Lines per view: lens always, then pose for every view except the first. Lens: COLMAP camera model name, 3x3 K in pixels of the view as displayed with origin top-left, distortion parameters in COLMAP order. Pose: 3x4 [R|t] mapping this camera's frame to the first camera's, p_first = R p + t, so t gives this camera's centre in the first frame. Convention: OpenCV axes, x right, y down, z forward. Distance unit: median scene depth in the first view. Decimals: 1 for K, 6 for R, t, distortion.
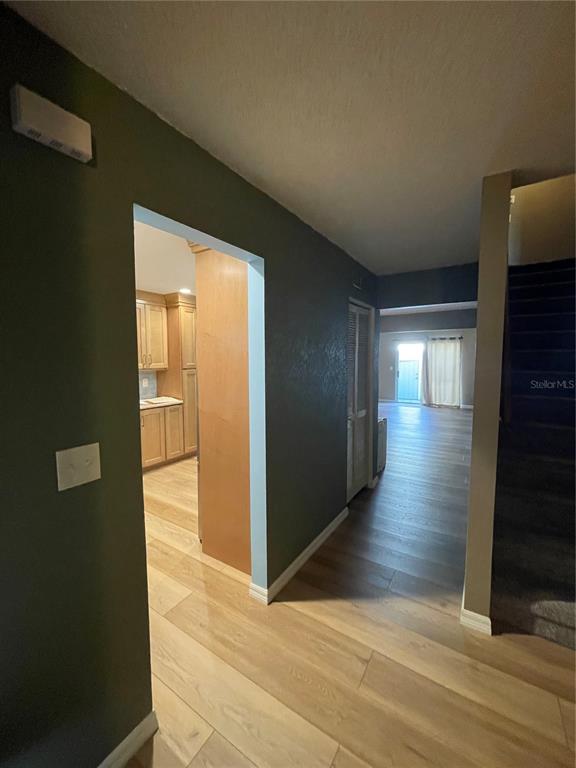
lens RADIAL K [[310.7, 0, 286.0], [0, 310.7, 380.2], [0, 0, 1]] dist [-0.002659, -0.000154]
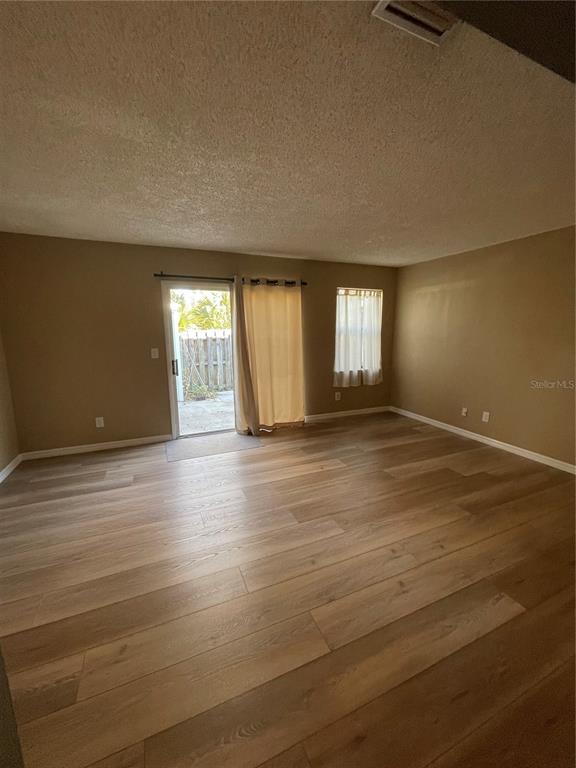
lens RADIAL K [[310.7, 0, 289.0], [0, 310.7, 380.6], [0, 0, 1]] dist [-0.002659, -0.000154]
pose [[0.549705, -0.136003, 0.824214, 0.319512], [0.059484, 0.990526, 0.123773, -0.116154], [-0.833238, -0.019011, 0.552587, 1.816883]]
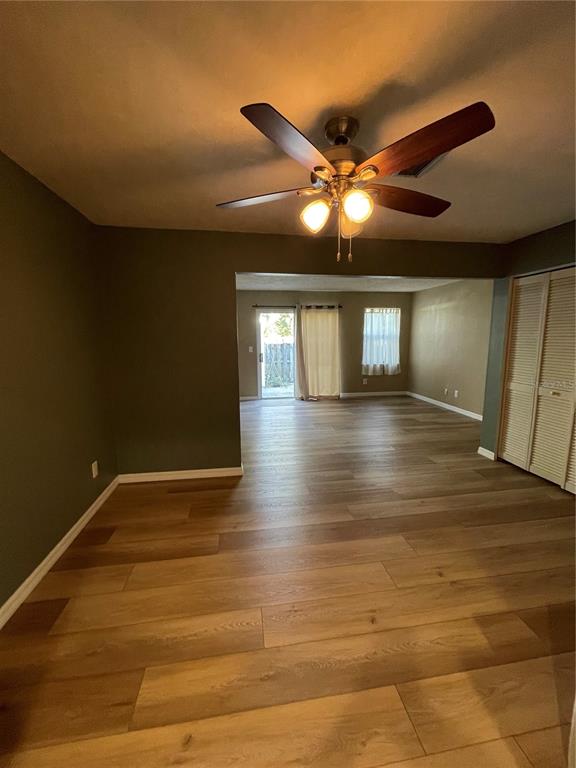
lens RADIAL K [[310.7, 0, 286.5], [0, 310.7, 380.1], [0, 0, 1]] dist [-0.002659, -0.000154]
pose [[0.749698, -0.092105, 0.655339, -0.124461], [0.049412, 0.995294, 0.083357, -0.066696], [-0.659933, -0.030111, 0.750721, 1.236416]]
